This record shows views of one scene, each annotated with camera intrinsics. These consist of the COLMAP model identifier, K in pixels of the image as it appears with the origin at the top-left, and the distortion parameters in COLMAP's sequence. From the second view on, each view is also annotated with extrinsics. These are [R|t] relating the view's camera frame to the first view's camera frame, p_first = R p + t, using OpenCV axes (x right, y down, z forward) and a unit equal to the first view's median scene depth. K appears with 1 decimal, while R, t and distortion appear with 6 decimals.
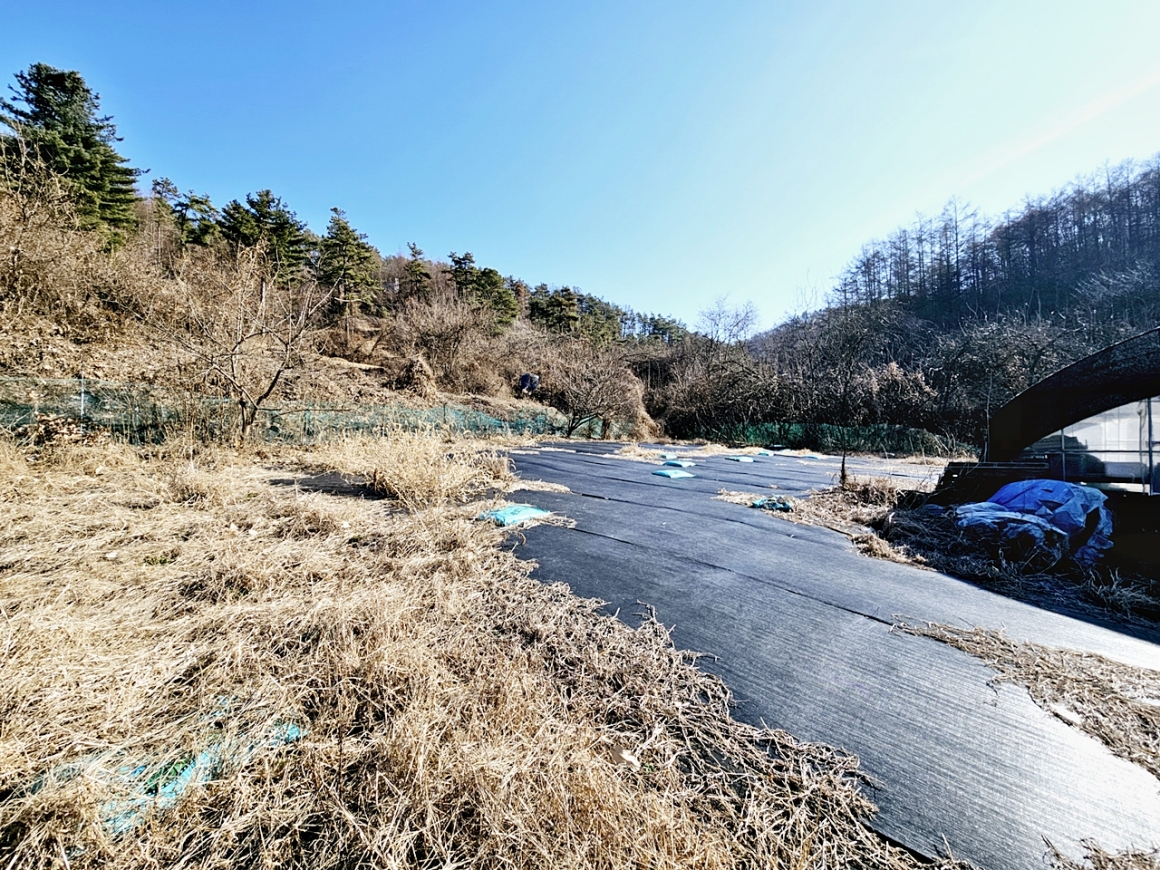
lens RADIAL K [[474.0, 0, 580.0], [0, 474.0, 435.0], [0, 0, 1]] dist [-0.002445, 0.002207]
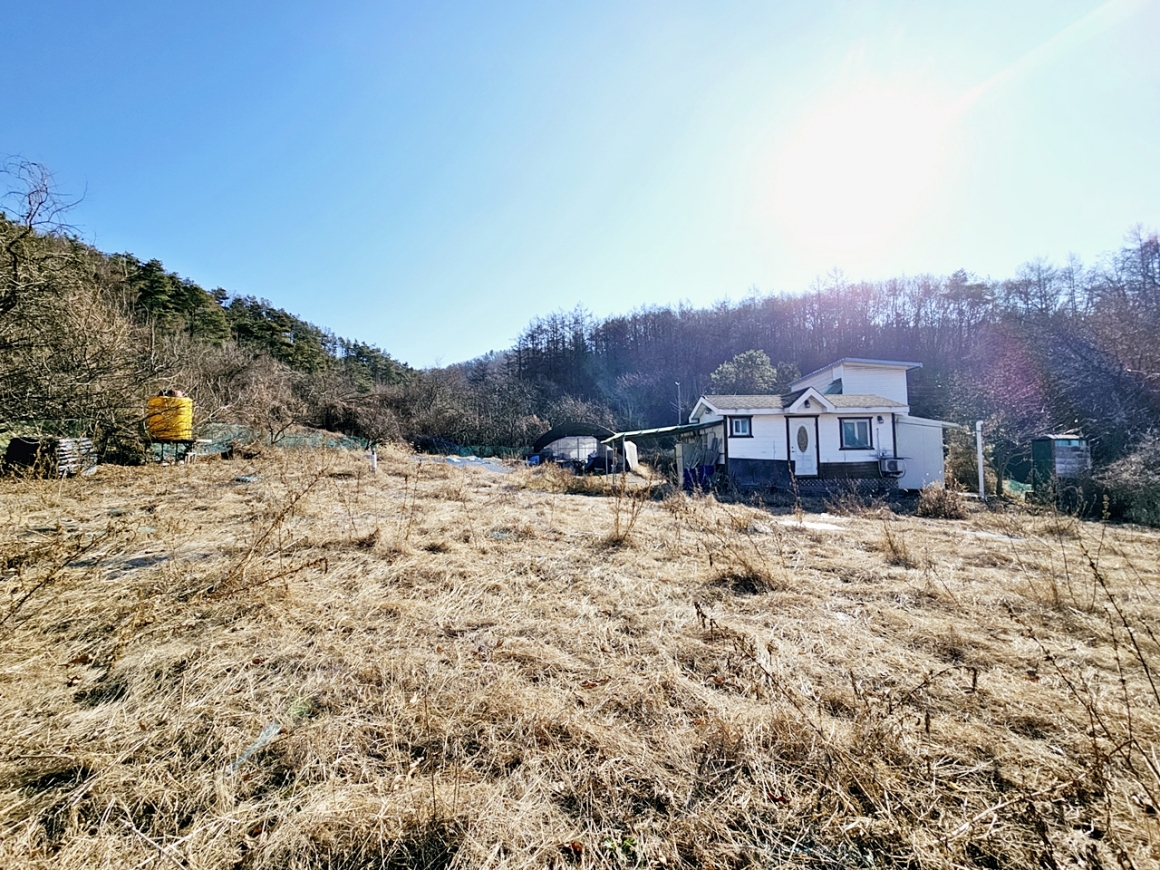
lens RADIAL K [[474.0, 0, 580.0], [0, 474.0, 435.0], [0, 0, 1]] dist [-0.002445, 0.002207]
pose [[0.809726, 0.019672, 0.586479, -0.093809], [0.010469, 0.998795, -0.047956, 0.007307], [-0.586715, 0.044971, 0.808544, -0.192803]]
